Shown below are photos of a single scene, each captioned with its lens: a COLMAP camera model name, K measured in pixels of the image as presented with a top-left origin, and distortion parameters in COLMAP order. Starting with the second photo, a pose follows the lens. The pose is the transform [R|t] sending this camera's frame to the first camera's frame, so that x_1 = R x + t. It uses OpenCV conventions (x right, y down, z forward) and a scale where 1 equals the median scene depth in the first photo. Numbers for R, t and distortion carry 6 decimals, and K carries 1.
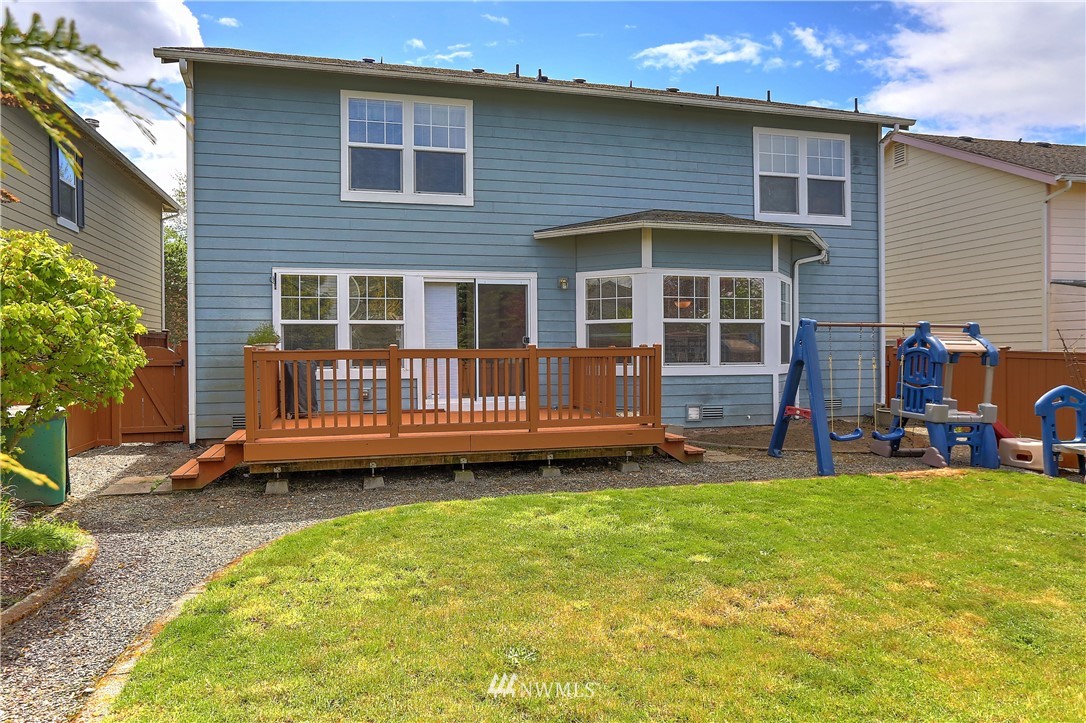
lens RADIAL K [[678.1, 0, 538.7], [0, 678.1, 370.1], [0, 0, 1]] dist [-0.029629, 0.002810]
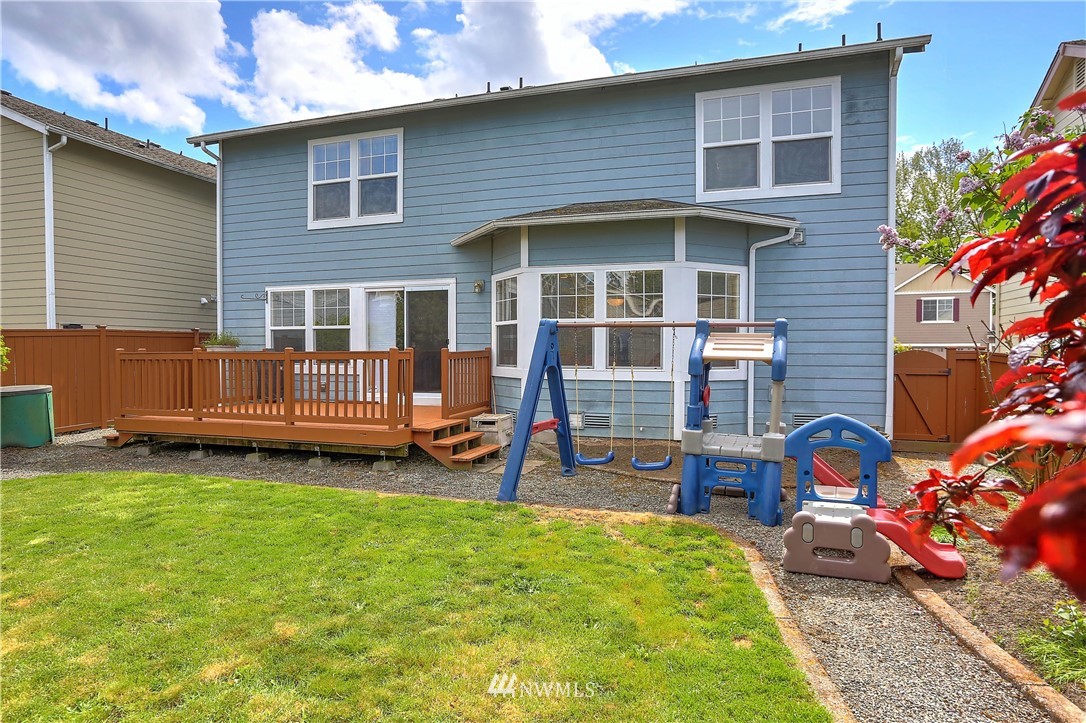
lens RADIAL K [[653.9, 0, 535.0], [0, 653.9, 366.0], [0, 0, 1]] dist [-0.046761, 0.005020]
pose [[0.838505, 0.020395, -0.544512, 0.678496], [-0.016924, 0.999792, 0.011385, -0.020259], [0.544630, -0.000331, 0.838676, 0.217053]]
